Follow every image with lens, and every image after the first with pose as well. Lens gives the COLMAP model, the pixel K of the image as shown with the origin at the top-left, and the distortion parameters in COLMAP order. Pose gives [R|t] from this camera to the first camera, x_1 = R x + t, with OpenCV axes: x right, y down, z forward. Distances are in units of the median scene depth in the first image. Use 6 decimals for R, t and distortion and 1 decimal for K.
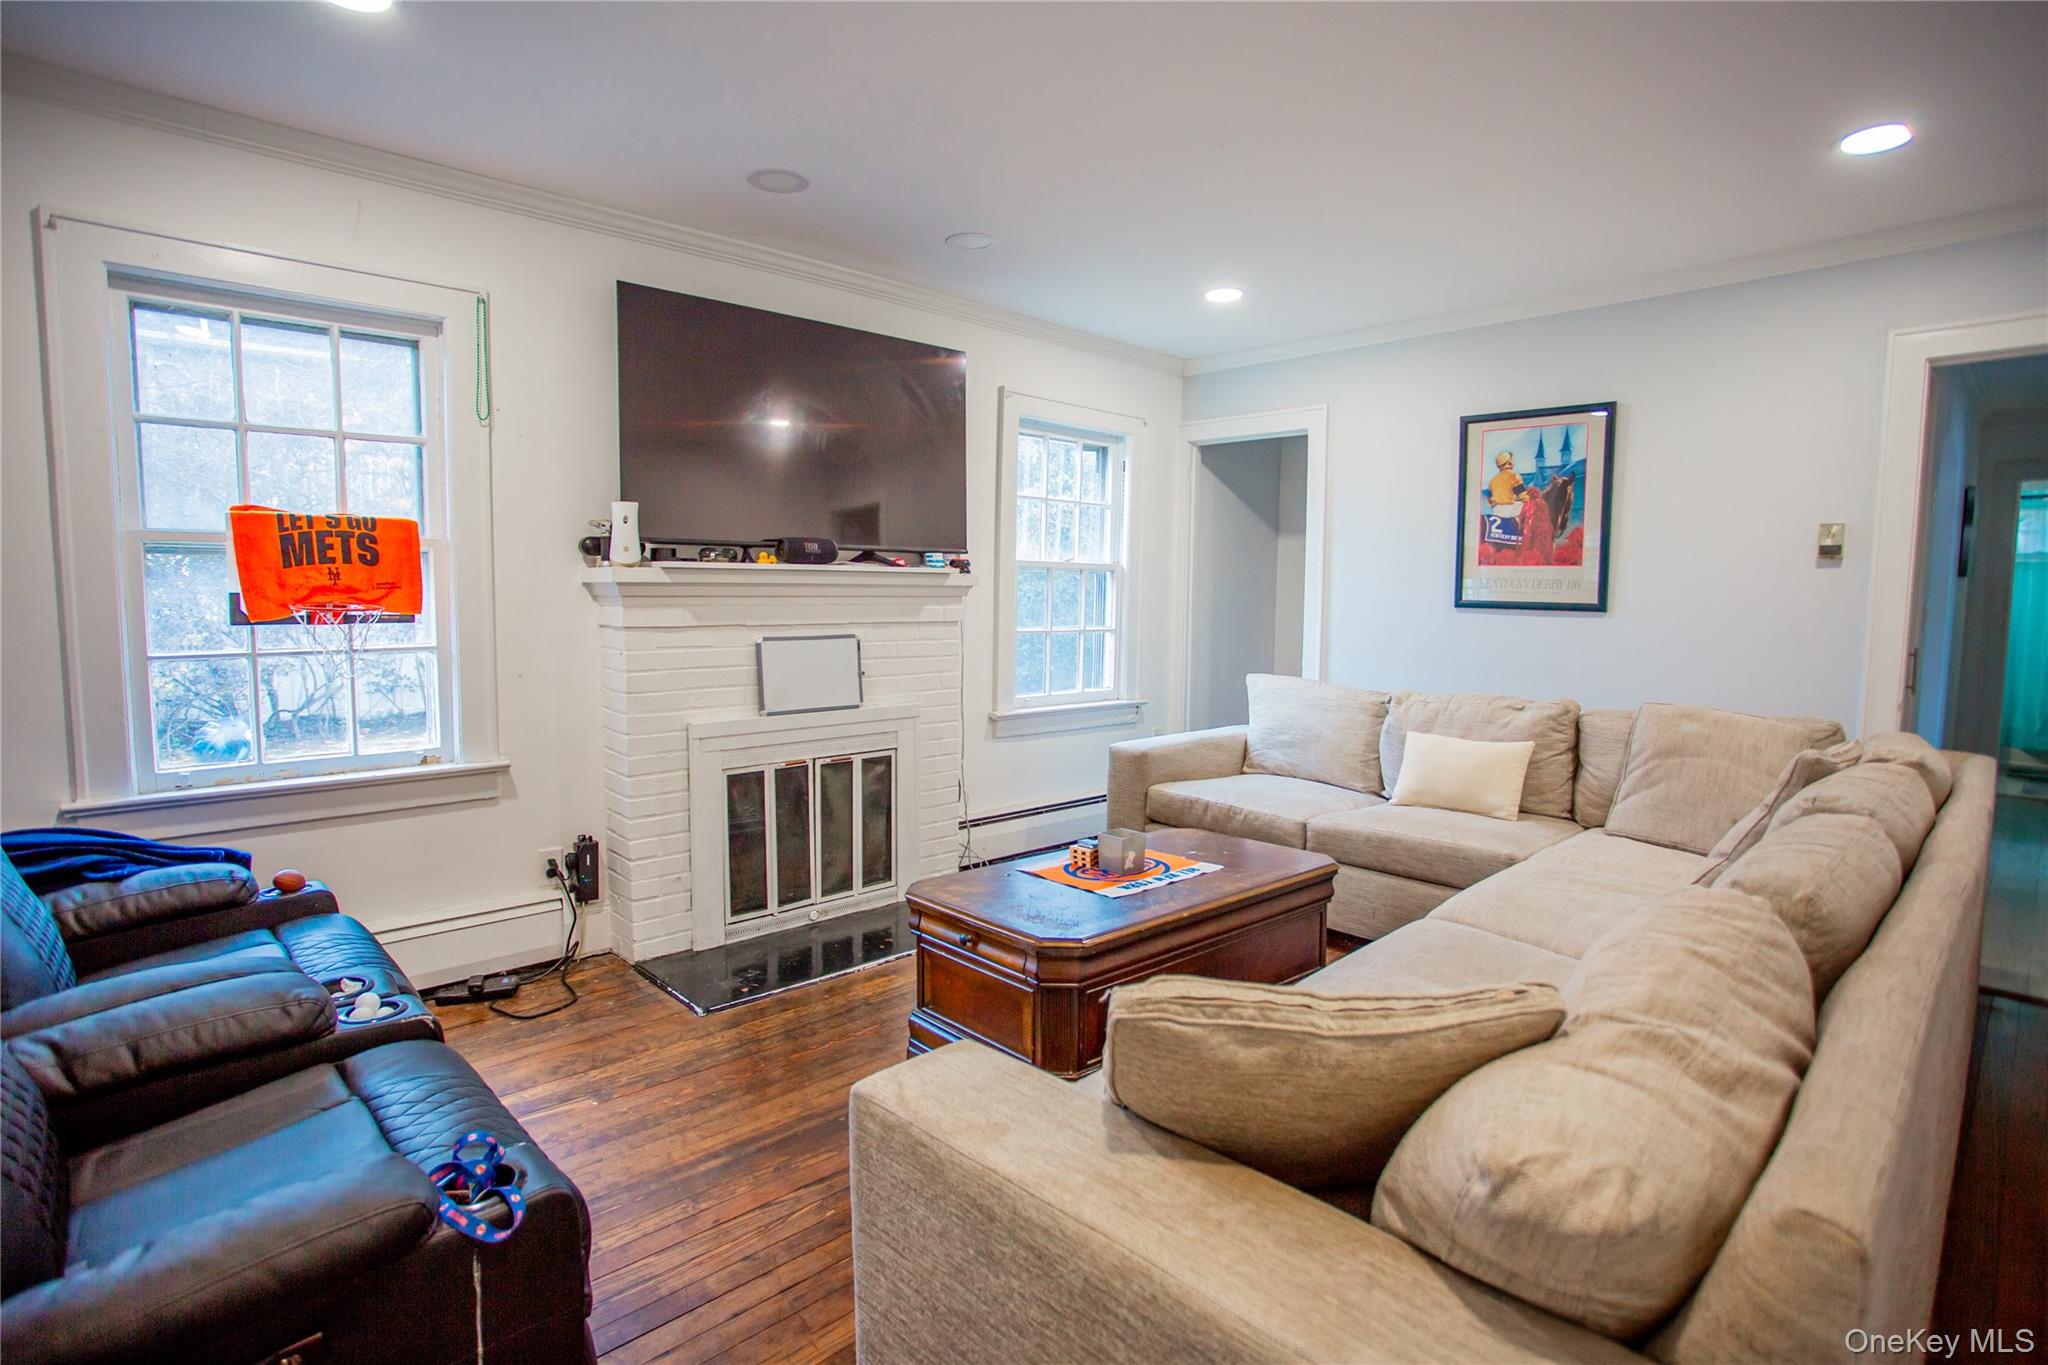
lens RADIAL K [[1019.9, 0, 1026.2], [0, 1019.9, 675.8], [0, 0, 1]] dist [-0.065290, 0.029348]
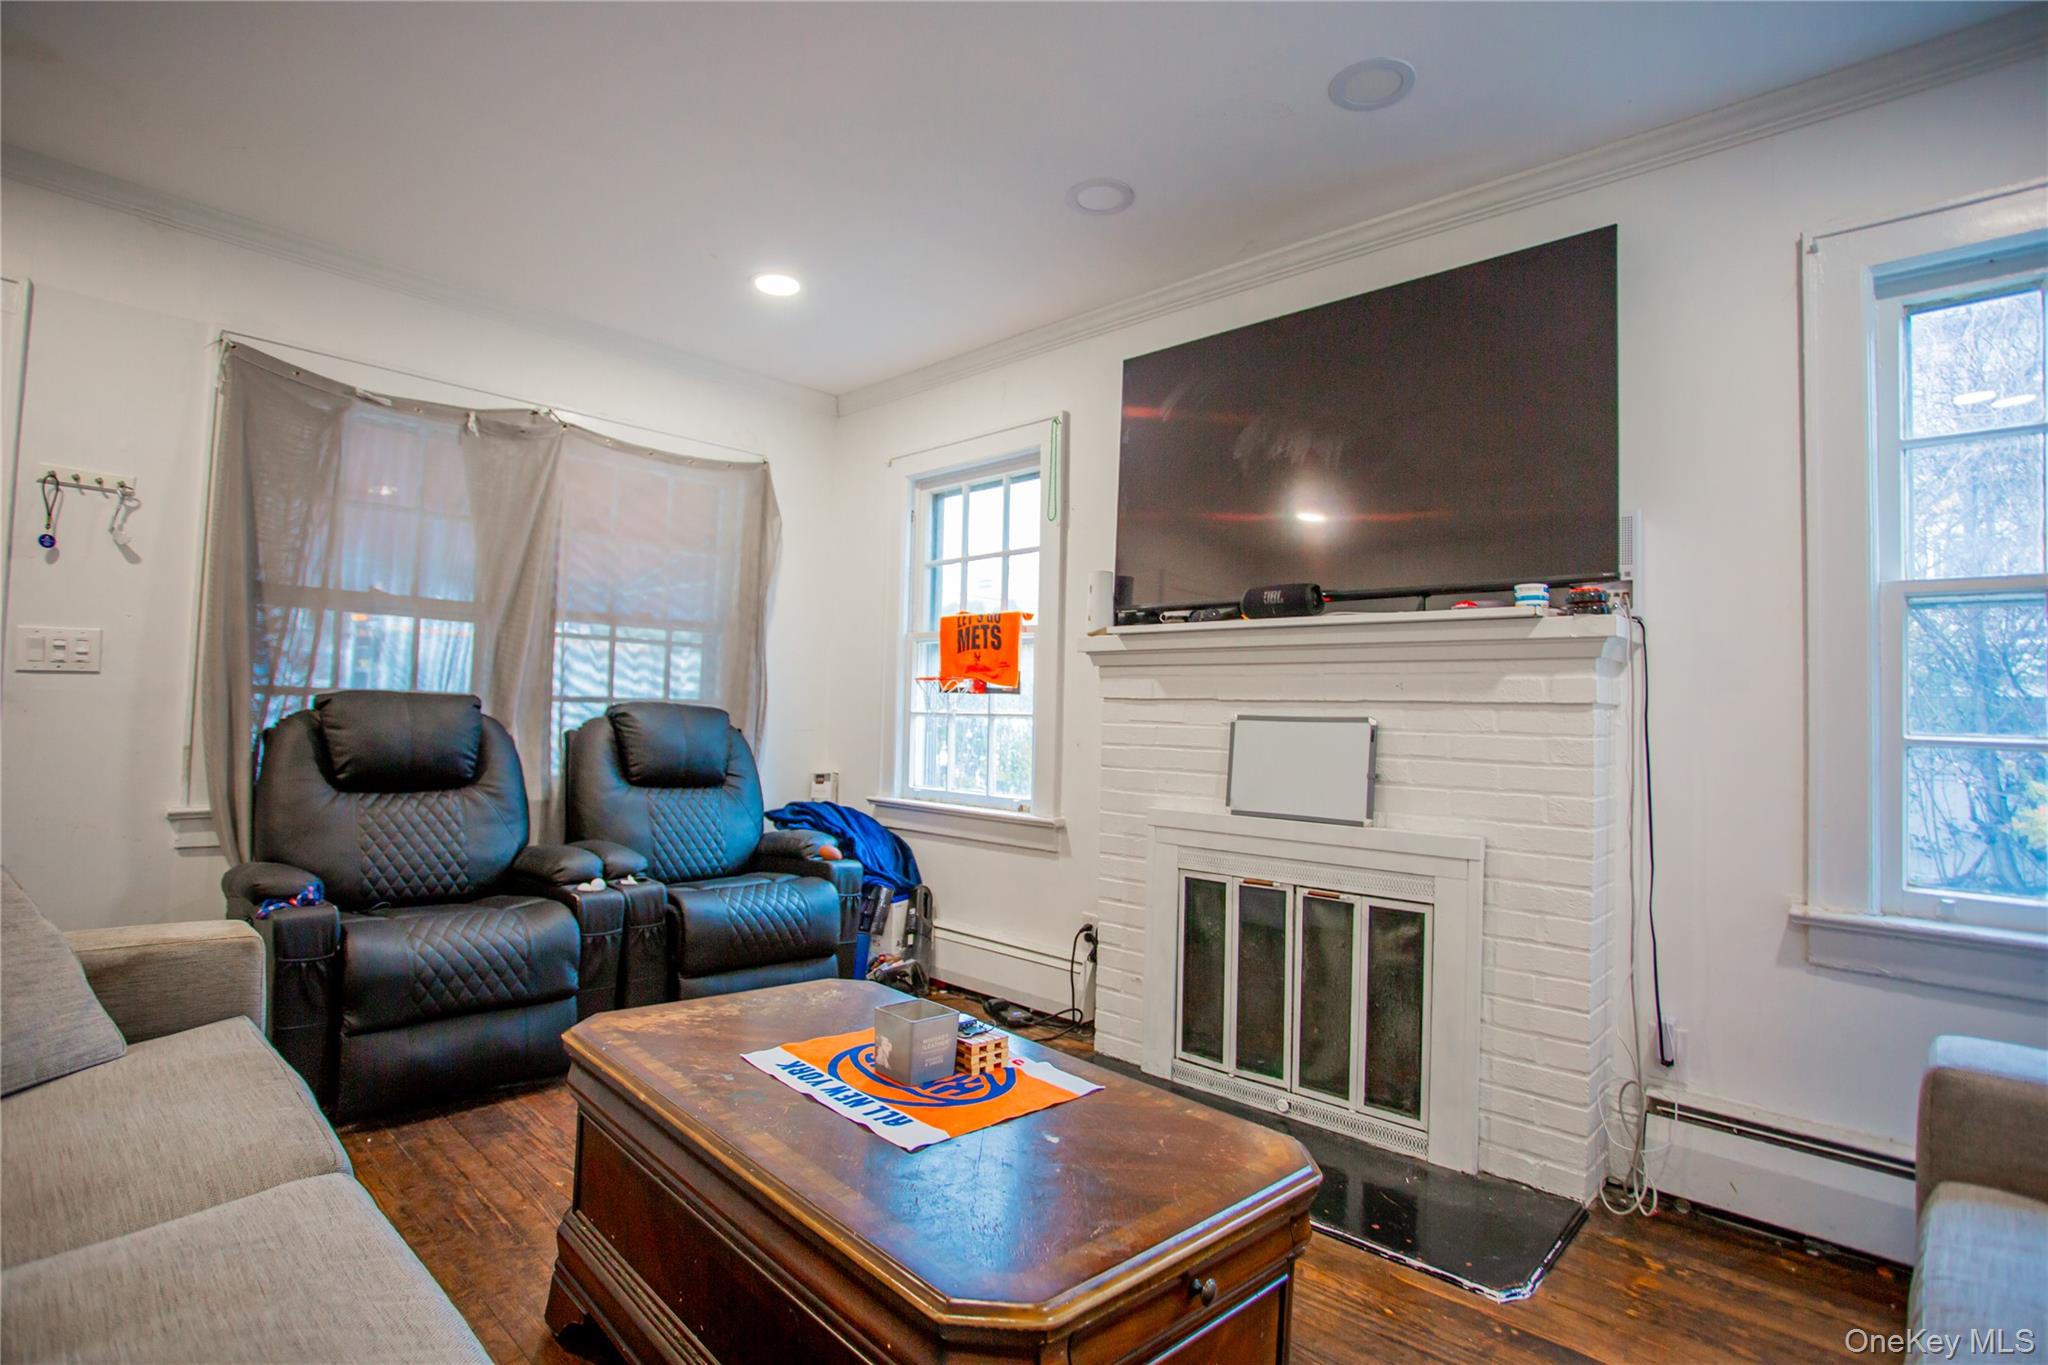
lens RADIAL K [[996.1, 0, 1023.4], [0, 996.1, 678.3], [0, 0, 1]] dist [-0.081242, 0.039091]
pose [[0.045777, -0.050707, -0.997664, 0.498729], [-0.114717, 0.991837, -0.055674, -0.003764], [0.992343, 0.116998, 0.039586, 0.772259]]
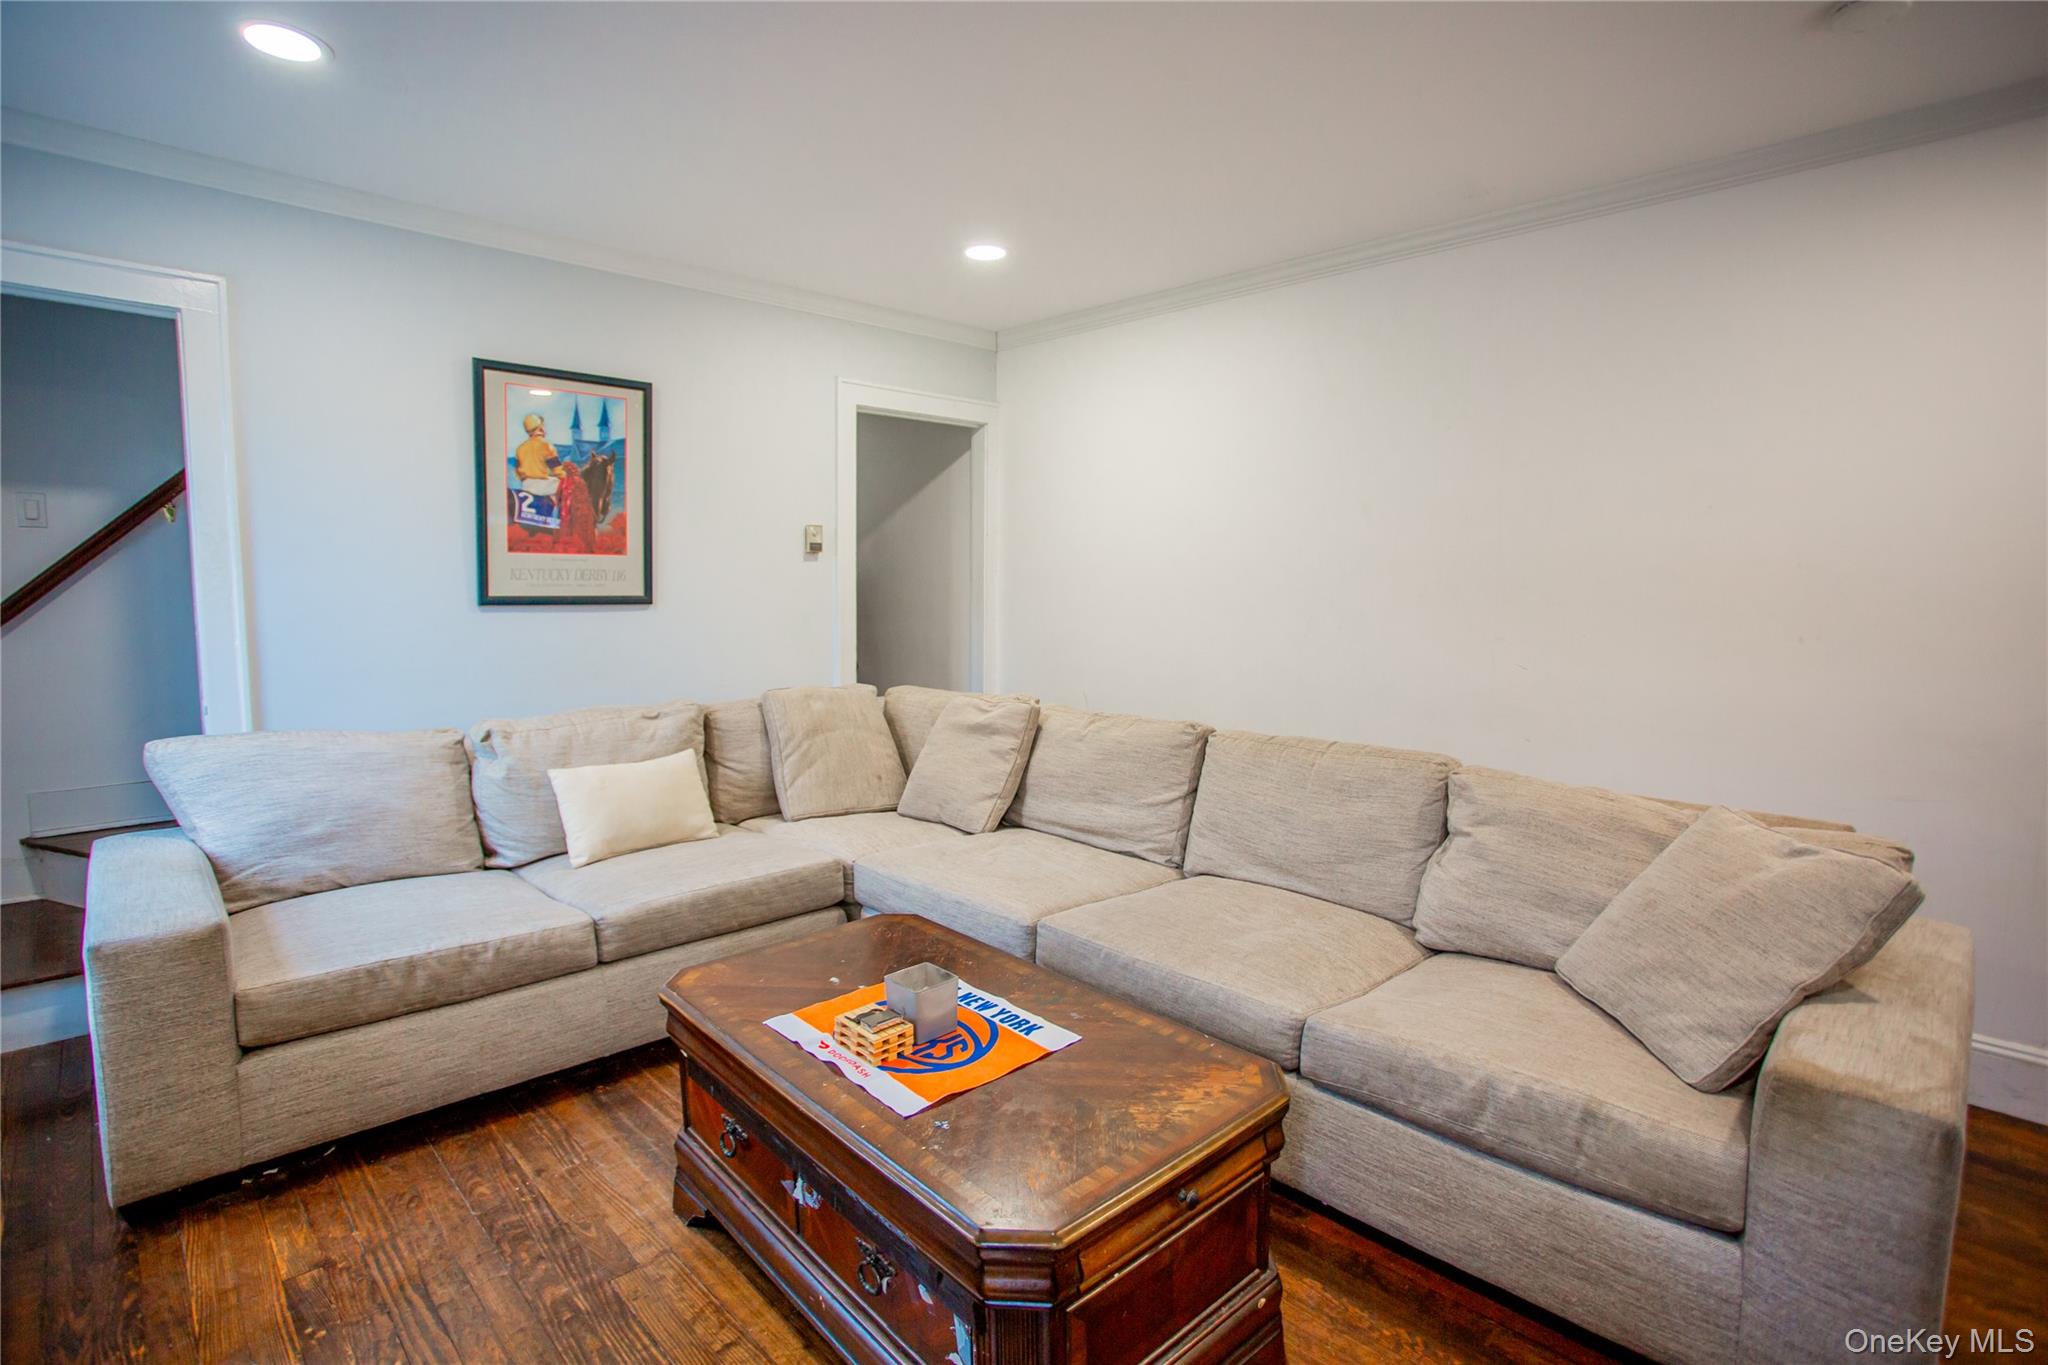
lens RADIAL K [[996.1, 0, 1023.4], [0, 996.1, 678.3], [0, 0, 1]] dist [-0.081242, 0.039091]
pose [[-0.010067, -0.108004, 0.994099, -0.388314], [0.077517, 0.991074, 0.108460, -0.072963], [-0.996940, 0.078152, -0.001605, 0.701047]]
